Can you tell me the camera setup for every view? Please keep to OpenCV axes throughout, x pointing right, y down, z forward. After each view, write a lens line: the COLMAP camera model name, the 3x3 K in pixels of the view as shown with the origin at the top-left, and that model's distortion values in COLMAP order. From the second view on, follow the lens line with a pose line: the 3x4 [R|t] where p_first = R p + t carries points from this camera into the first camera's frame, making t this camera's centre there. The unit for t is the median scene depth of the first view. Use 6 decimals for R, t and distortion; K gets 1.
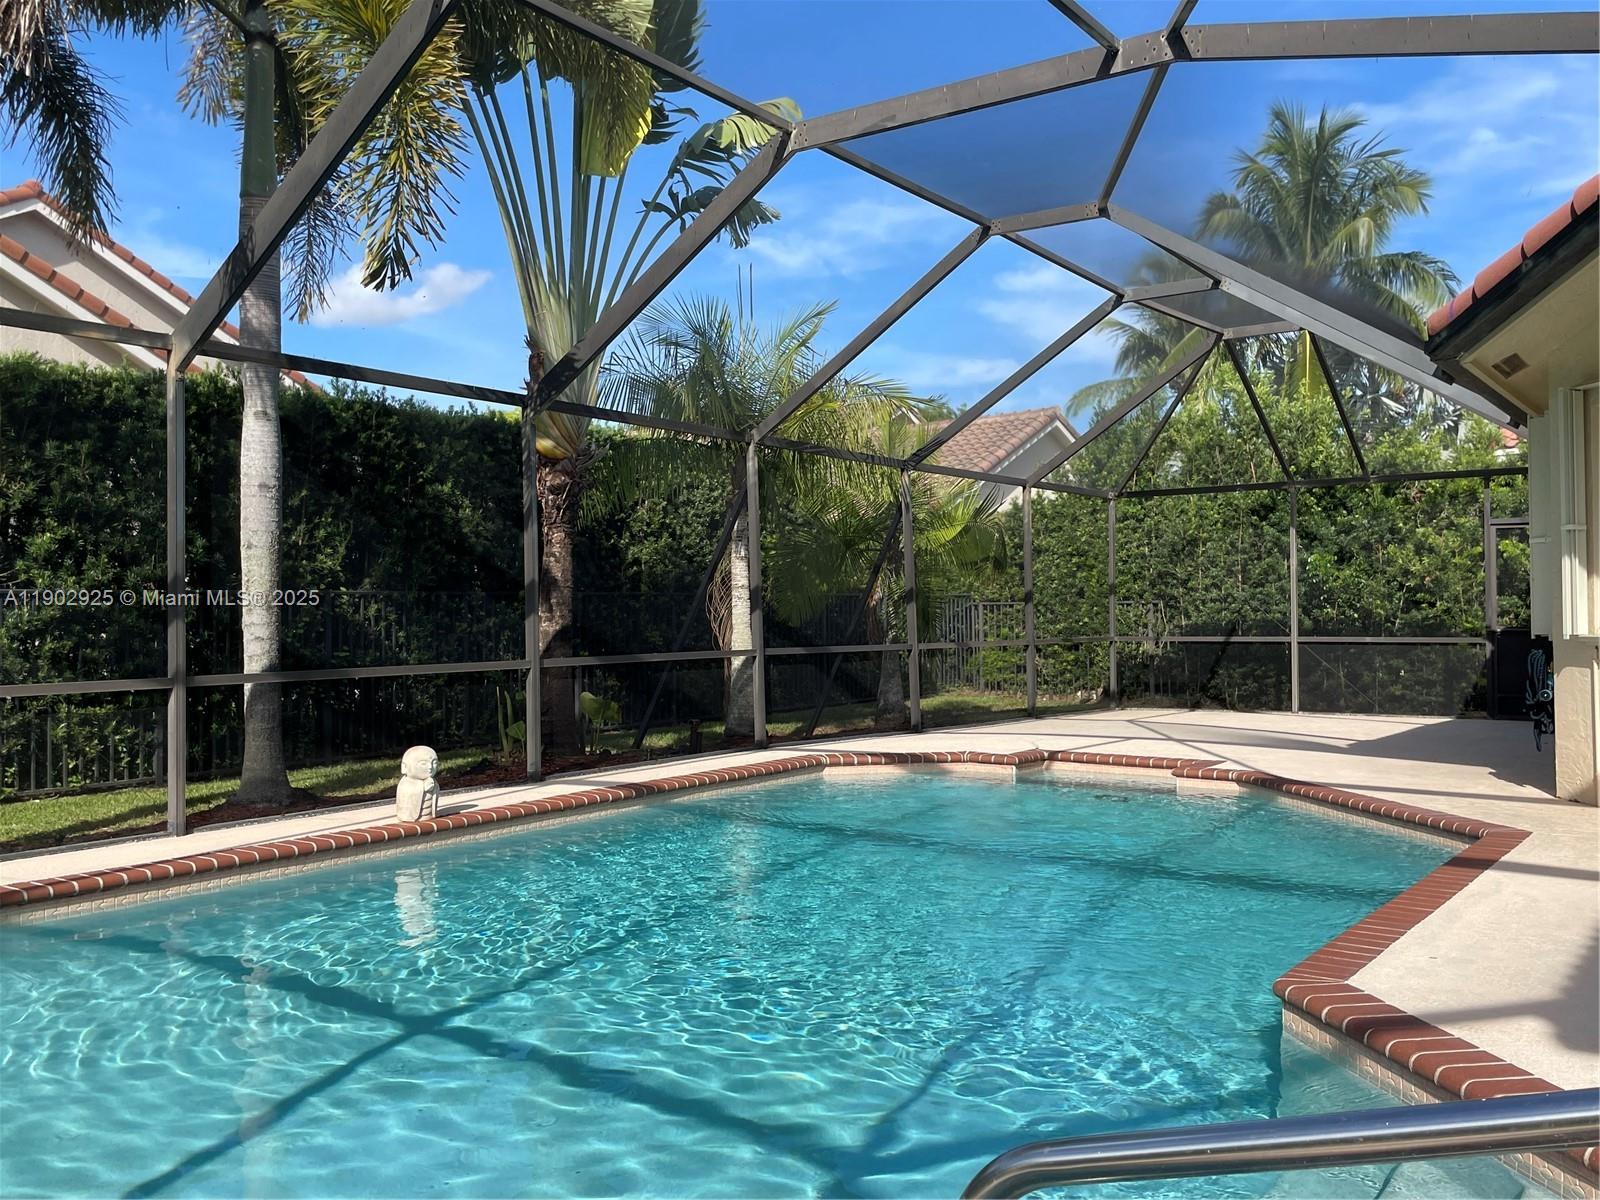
lens RADIAL K [[1403.8, 0, 794.4], [0, 1403.8, 597.2], [0, 0, 1]] dist [0.087027, -0.108810]
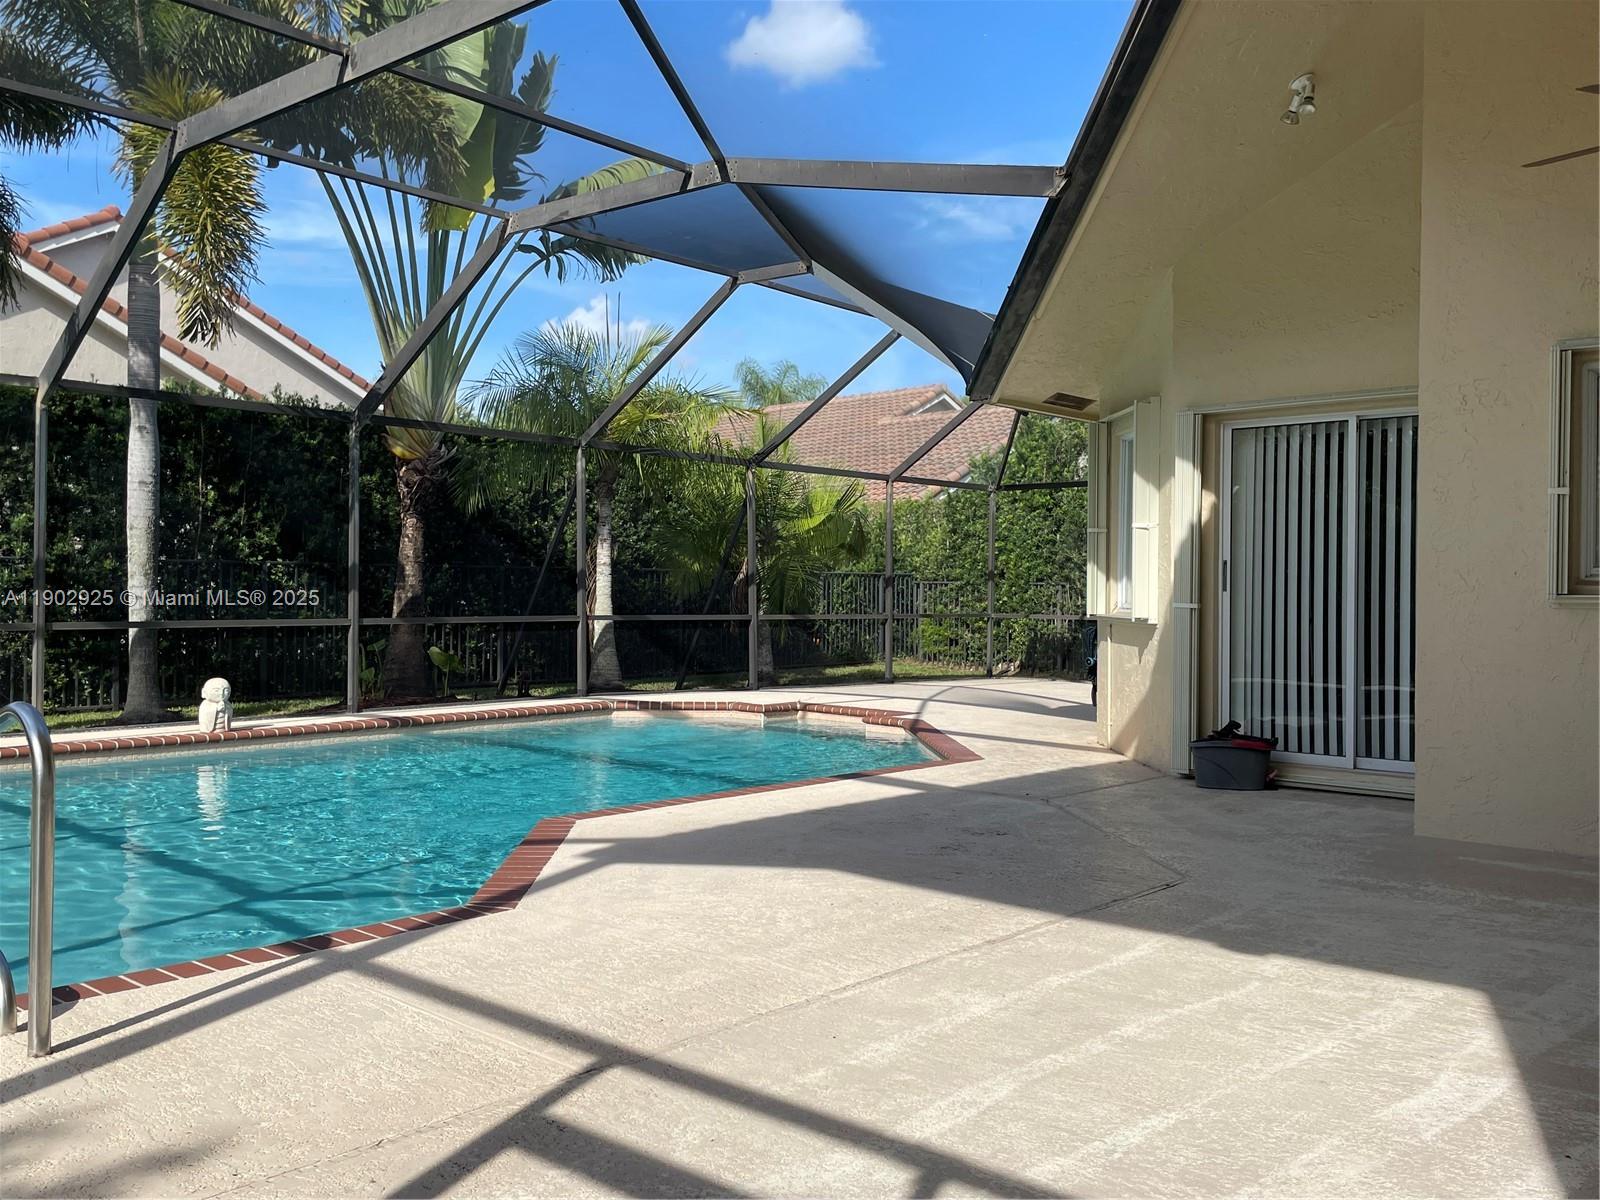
lens RADIAL K [[1403.8, 0, 805.0], [0, 1403.8, 597.2], [0, 0, 1]] dist [0.087027, -0.108810]
pose [[0.994279, 0.020219, -0.104885, 0.301635], [-0.018319, 0.999651, 0.019039, -0.006099], [0.105233, -0.017009, 0.994302, -0.205615]]
